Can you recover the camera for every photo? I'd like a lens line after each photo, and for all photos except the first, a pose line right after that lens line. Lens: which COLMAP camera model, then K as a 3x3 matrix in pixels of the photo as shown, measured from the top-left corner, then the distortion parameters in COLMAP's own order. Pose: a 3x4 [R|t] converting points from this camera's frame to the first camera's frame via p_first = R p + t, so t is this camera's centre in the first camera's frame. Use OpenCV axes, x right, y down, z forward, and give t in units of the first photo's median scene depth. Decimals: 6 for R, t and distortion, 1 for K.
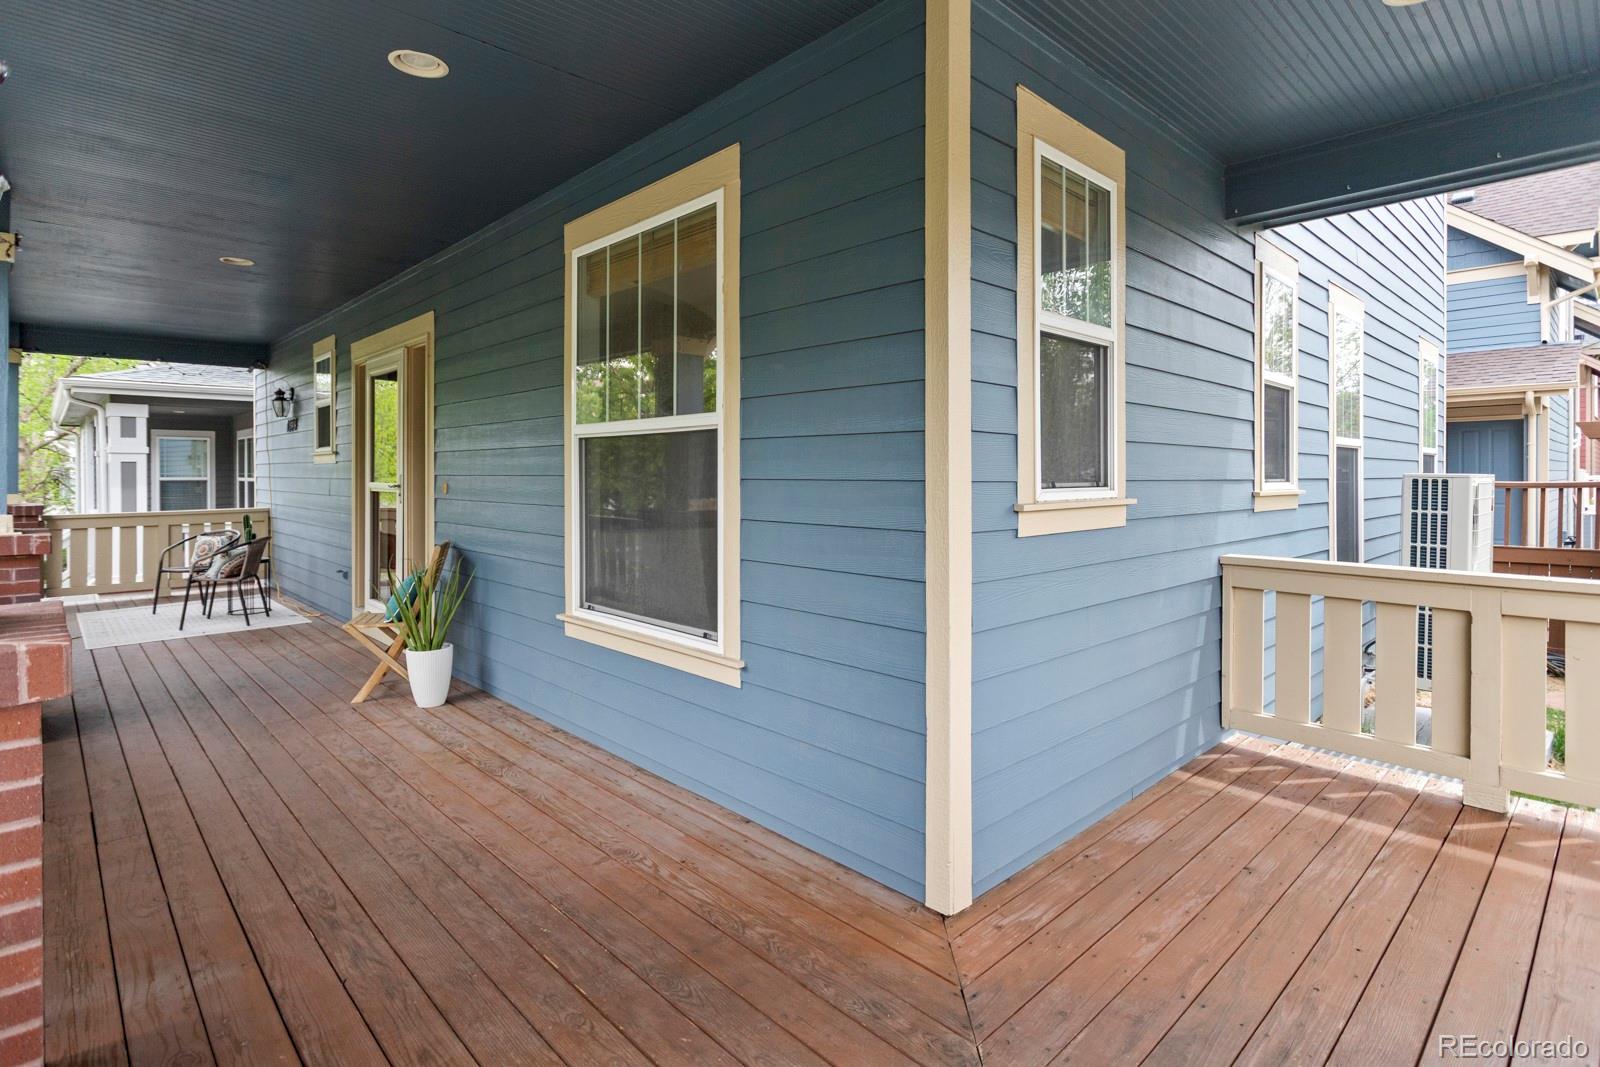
lens RADIAL K [[780.4, 0, 795.0], [0, 780.4, 479.9], [0, 0, 1]] dist [0.001499, -0.000331]
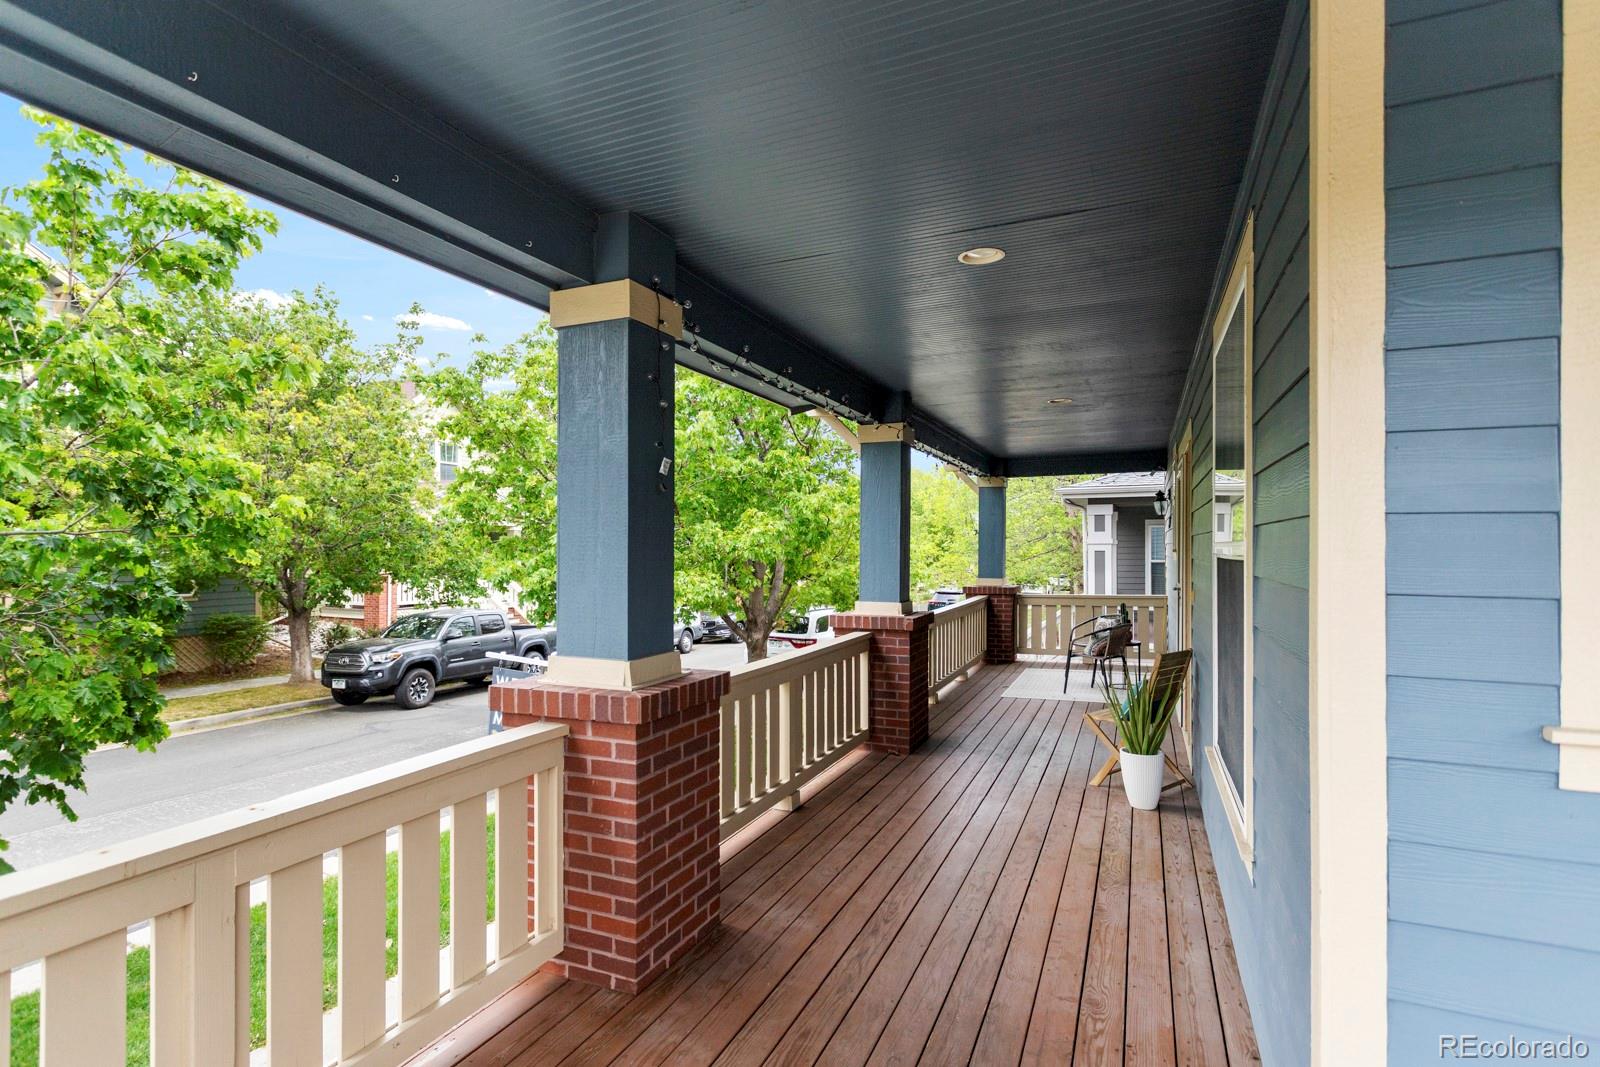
lens RADIAL K [[780.4, 0, 801.6], [0, 780.4, 547.1], [0, 0, 1]] dist [0.001499, -0.000331]
pose [[0.403955, -0.006741, -0.914754, 0.385116], [-0.003385, 0.999955, -0.008863, -0.058929], [0.914772, 0.006677, 0.403914, 0.202144]]
